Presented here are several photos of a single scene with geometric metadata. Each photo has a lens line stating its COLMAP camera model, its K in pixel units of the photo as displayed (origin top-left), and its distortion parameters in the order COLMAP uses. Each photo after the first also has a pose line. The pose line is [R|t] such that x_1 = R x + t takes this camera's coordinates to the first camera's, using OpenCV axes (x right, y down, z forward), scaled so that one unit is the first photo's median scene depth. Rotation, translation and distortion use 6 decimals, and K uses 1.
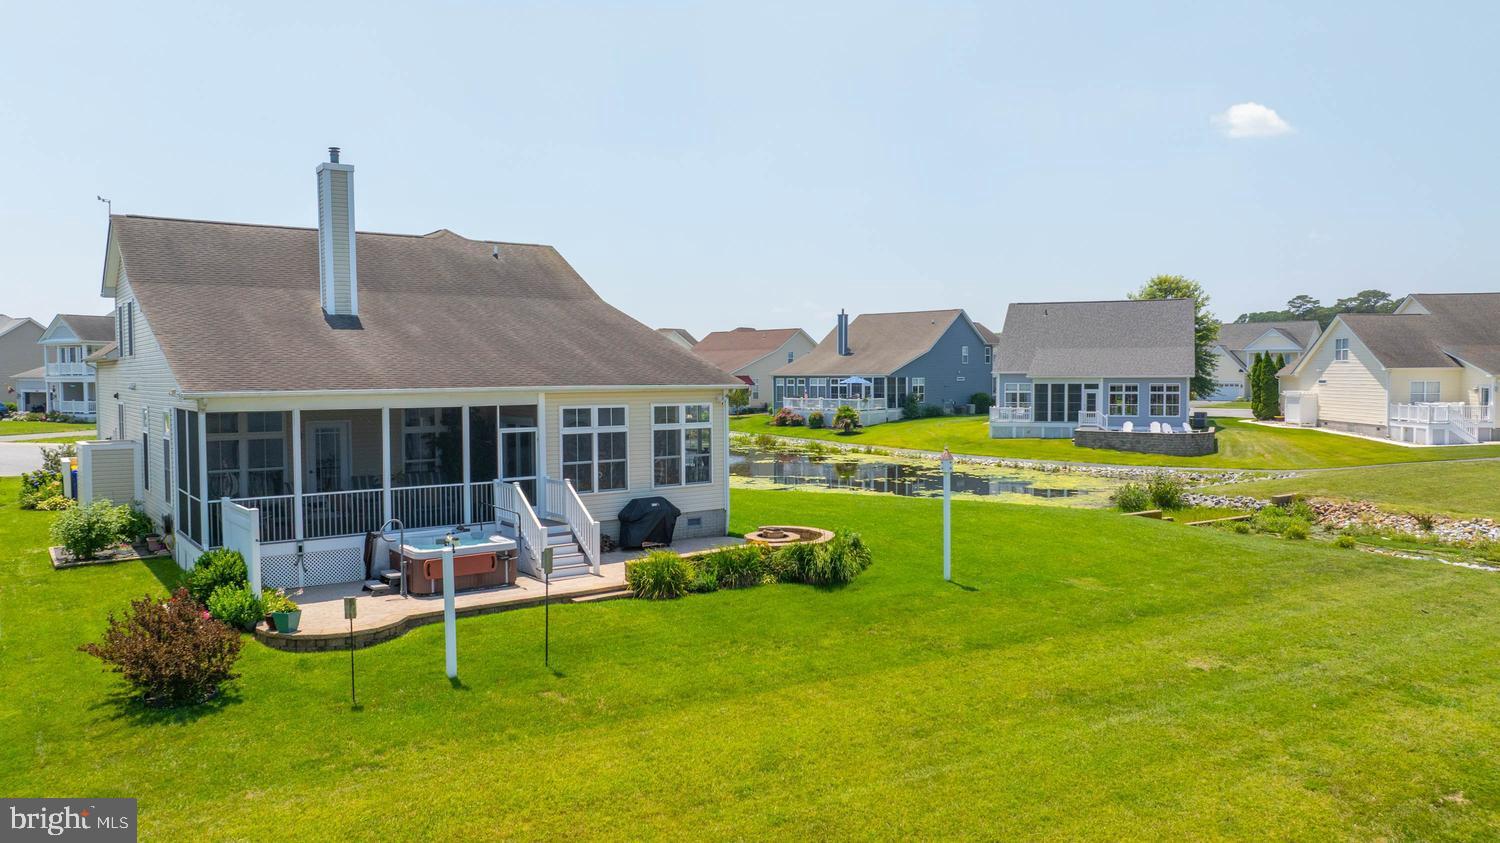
lens RADIAL K [[1060.2, 0, 751.4], [0, 1060.2, 418.2], [0, 0, 1]] dist [-0.031277, 0.029208]
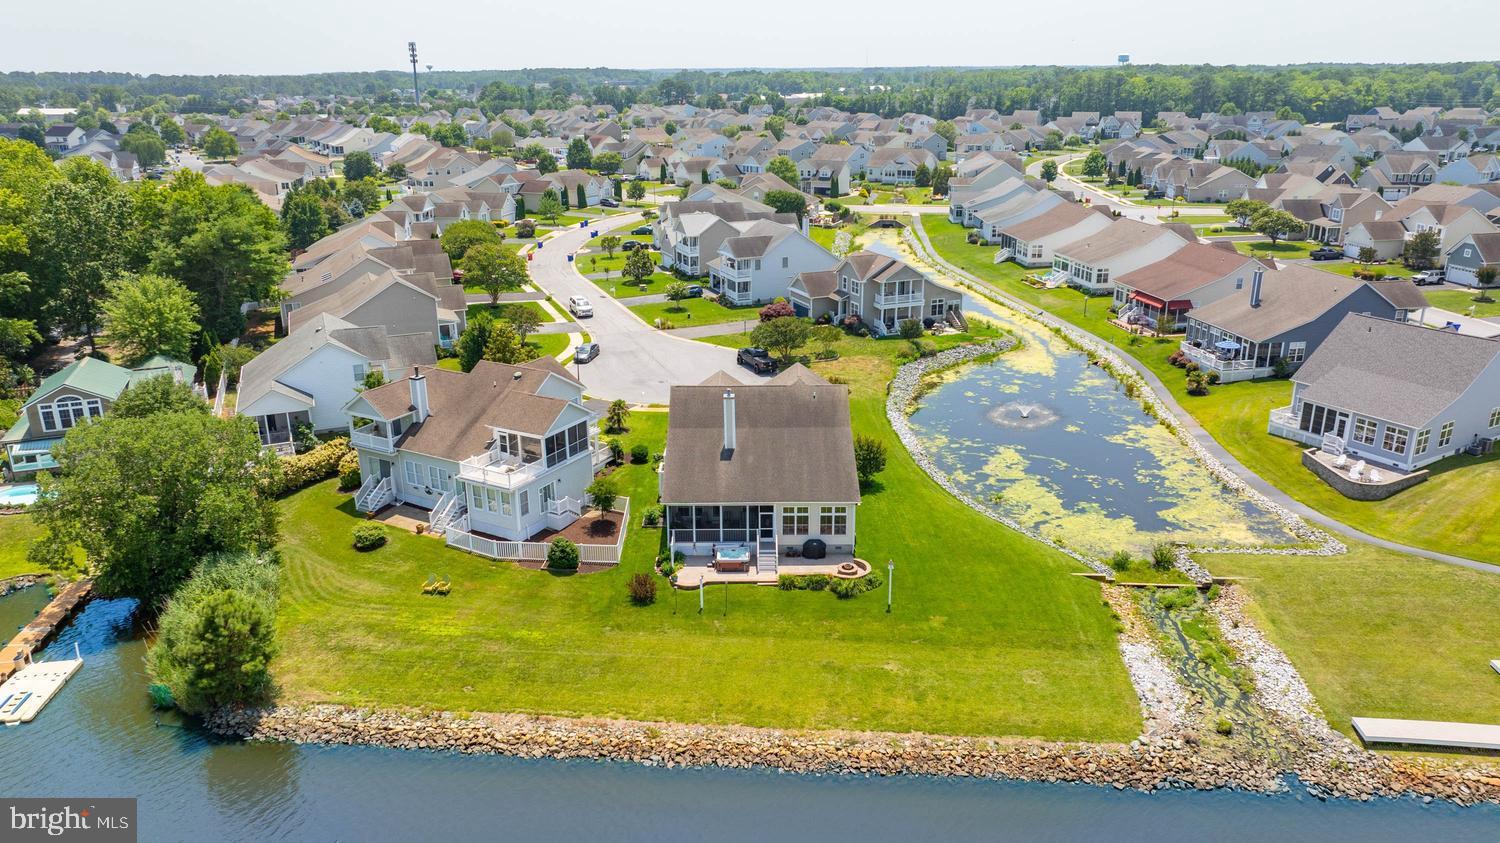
lens RADIAL K [[1060.2, 0, 730.2], [0, 1060.2, 420.8], [0, 0, 1]] dist [-0.031277, 0.029208]
pose [[0.792242, 0.187488, -0.580689, 1.254687], [-0.017186, 0.958106, 0.285898, -0.993287], [0.609964, -0.216521, 0.762274, -1.140388]]
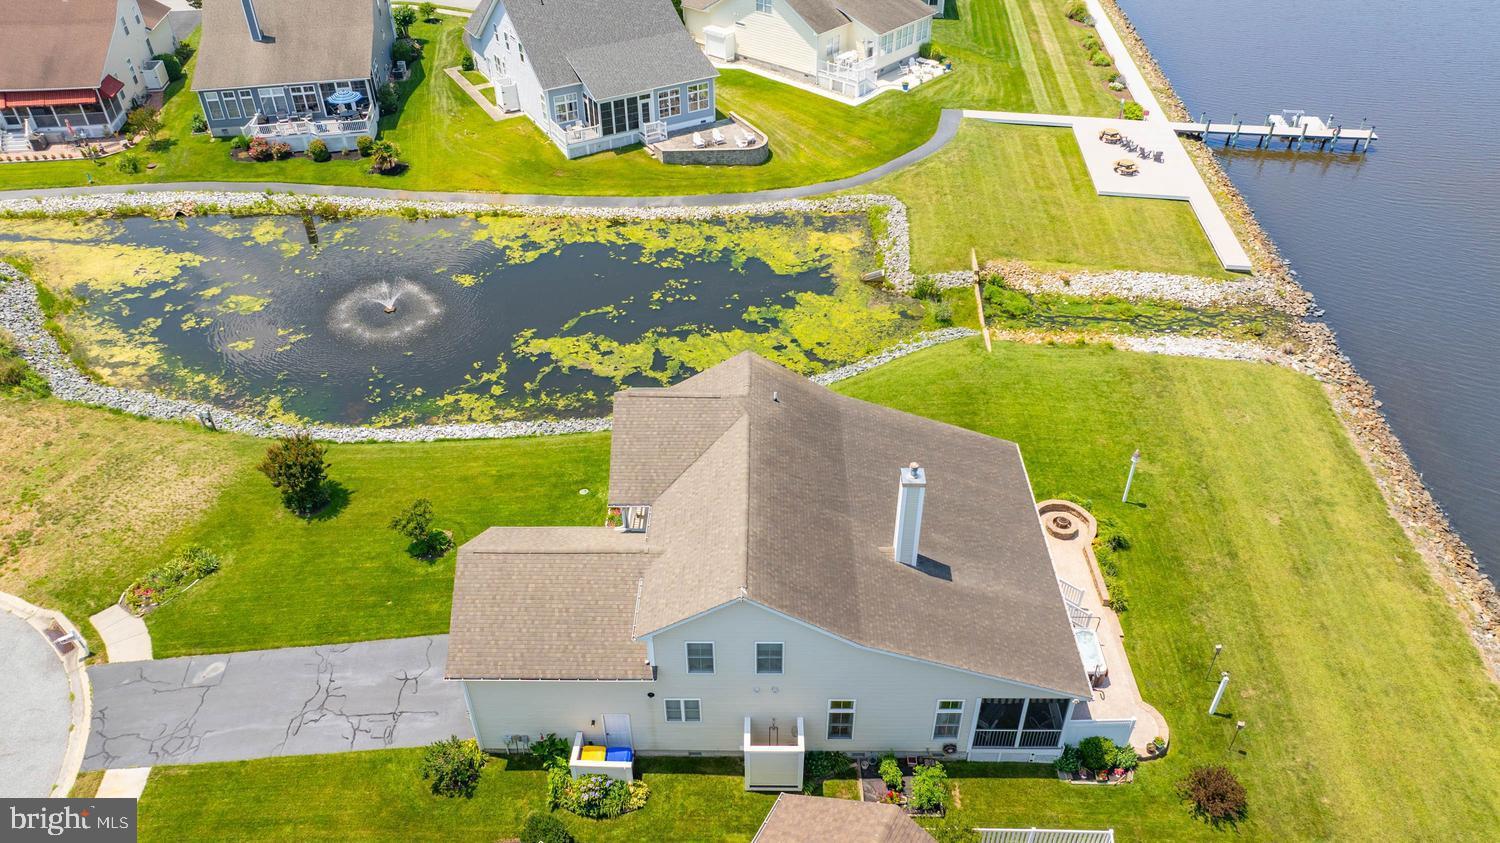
lens RADIAL K [[1060.2, 0, 741.8], [0, 1060.2, 409.1], [0, 0, 1]] dist [-0.031277, 0.029208]
pose [[0.611551, -0.473411, 0.633946, -1.321433], [0.041262, 0.819234, 0.571974, -1.066697], [-0.790128, -0.323633, 0.520537, 0.558201]]
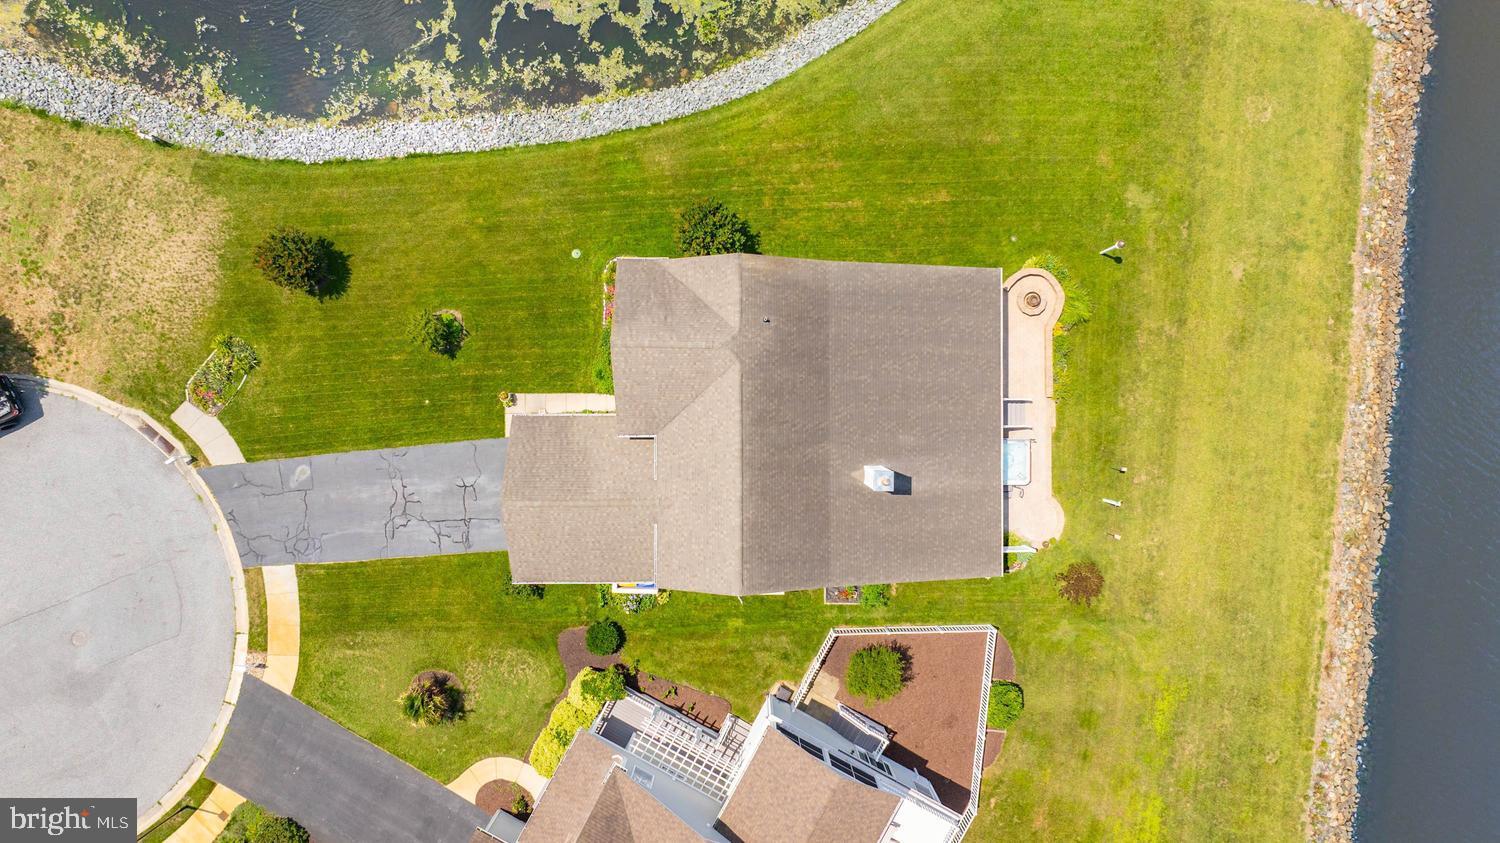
lens RADIAL K [[1060.2, 0, 737.9], [0, 1060.2, 436.3], [0, 0, 1]] dist [-0.031277, 0.029208]
pose [[0.594218, -0.804296, 0.003739, -0.493415], [0.036431, 0.031559, 0.998838, -1.757943], [-0.803479, -0.593391, 0.048054, 1.168941]]
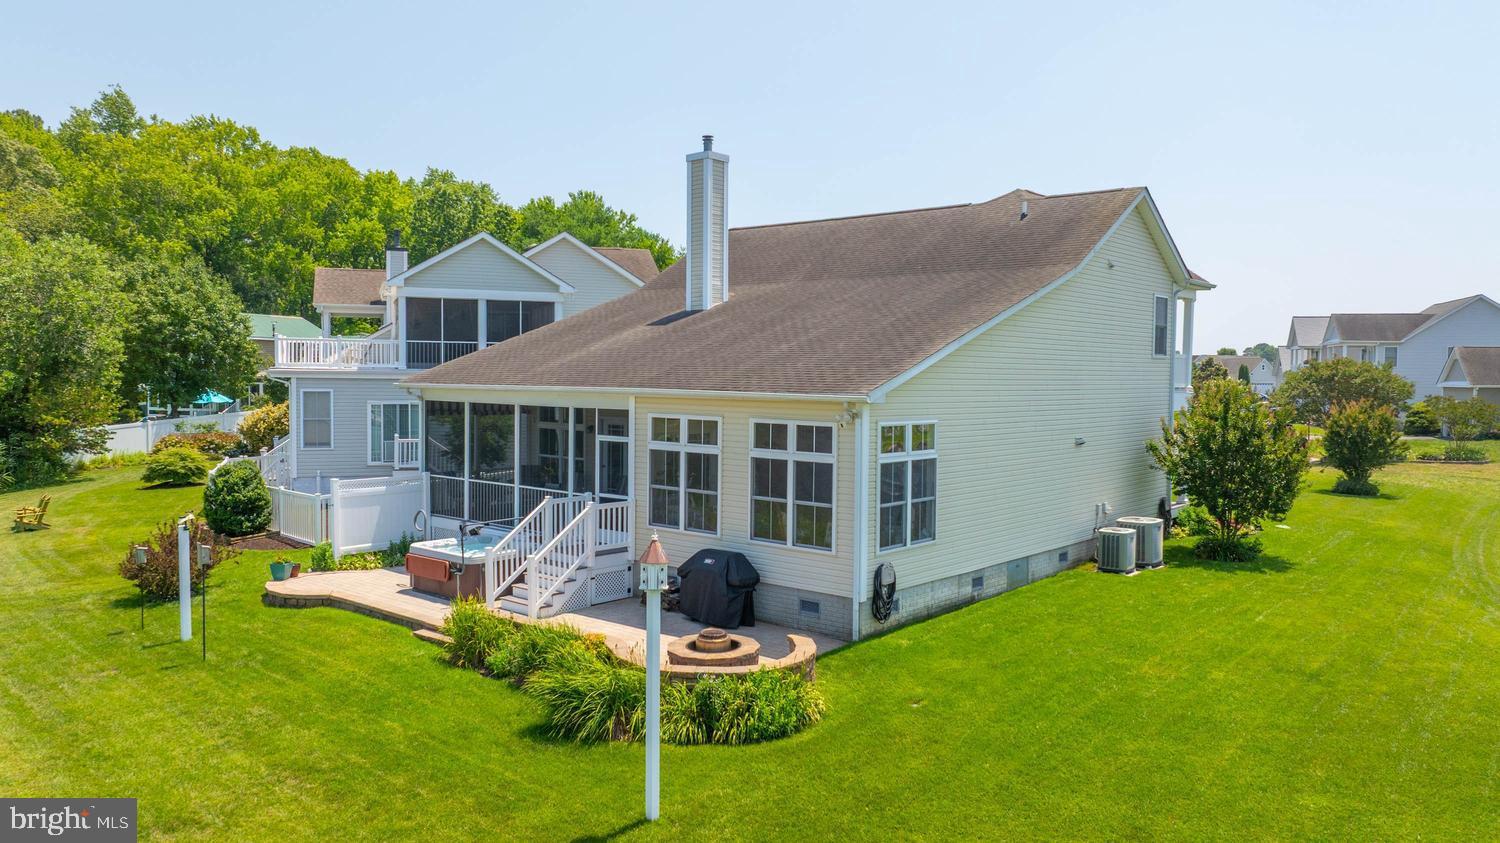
lens RADIAL K [[1103.1, 0, 726.7], [0, 1103.1, 414.3], [0, 0, 1]] dist [-0.018262, -0.004589]
pose [[0.200854, 0.045500, -0.978564, 0.616075], [-0.055142, 0.997862, 0.035079, -0.041177], [0.978068, 0.046914, 0.202934, 0.853107]]
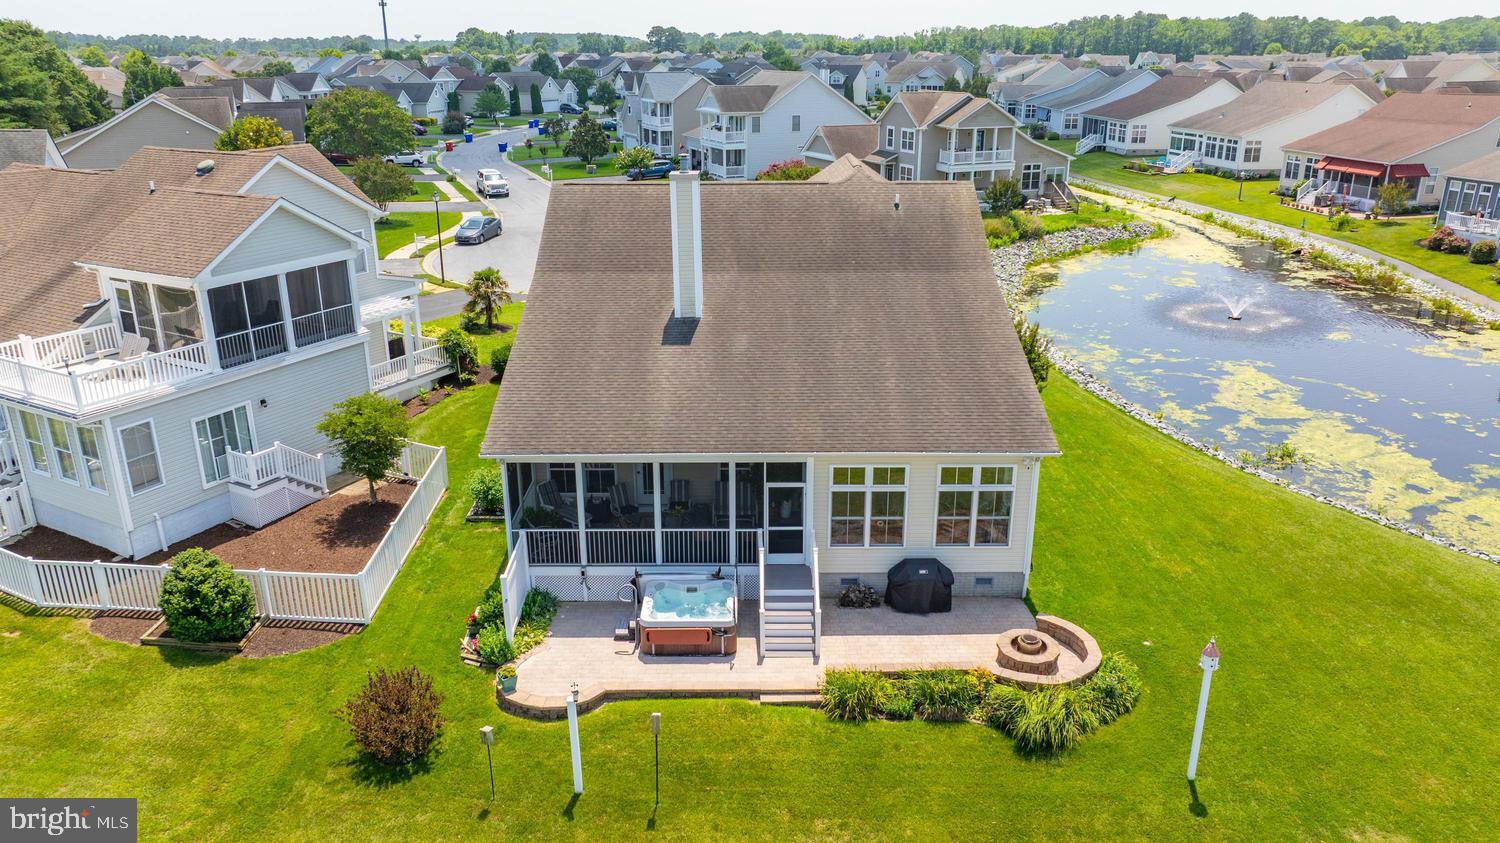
lens RADIAL K [[1060.2, 0, 741.4], [0, 1060.2, 428.3], [0, 0, 1]] dist [-0.031277, 0.029208]
pose [[0.800342, 0.205245, -0.563319, 0.289951], [-0.025636, 0.950434, 0.309868, -0.333552], [0.598996, -0.233559, 0.765933, 0.193400]]
